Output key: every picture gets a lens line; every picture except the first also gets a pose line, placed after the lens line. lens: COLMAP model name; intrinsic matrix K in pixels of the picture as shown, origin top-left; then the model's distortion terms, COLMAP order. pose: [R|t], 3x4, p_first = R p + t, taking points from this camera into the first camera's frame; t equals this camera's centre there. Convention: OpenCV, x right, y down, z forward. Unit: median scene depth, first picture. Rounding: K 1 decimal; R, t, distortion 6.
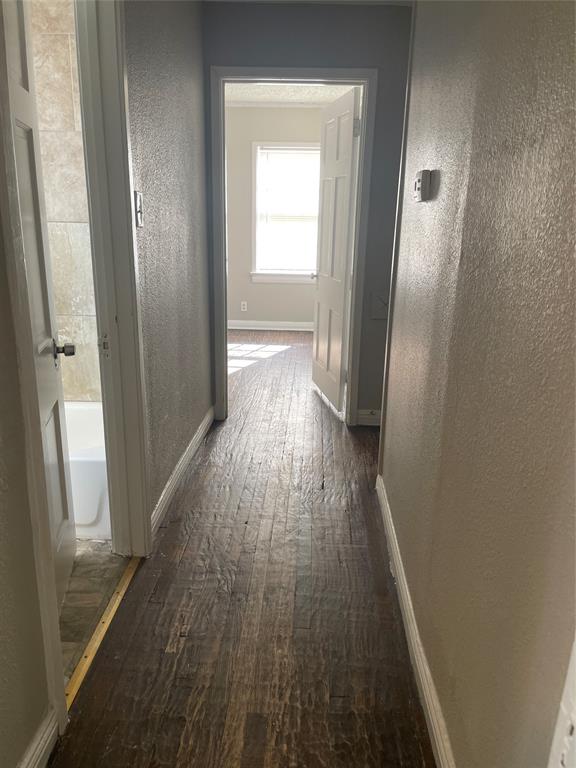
lens RADIAL K [[579.1, 0, 288.9], [0, 579.1, 384.3], [0, 0, 1]] dist [-0.025766, -0.009053]
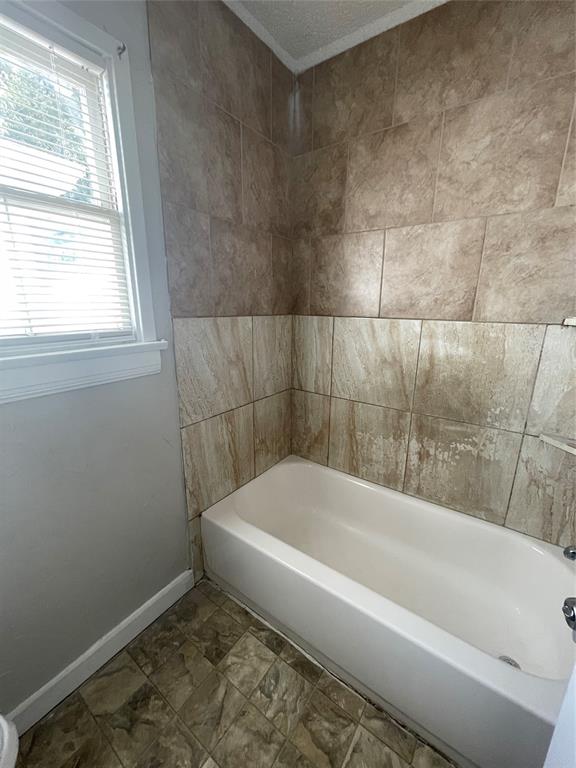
lens RADIAL K [[312.5, 0, 287.4], [0, 312.5, 383.1], [0, 0, 1]] dist [-0.000213, 0.001818]
pose [[0.830673, 0.124559, -0.542648, -0.395609], [-0.152134, 0.988342, -0.006019, -0.143437], [0.535572, 0.087555, 0.839938, 0.452364]]
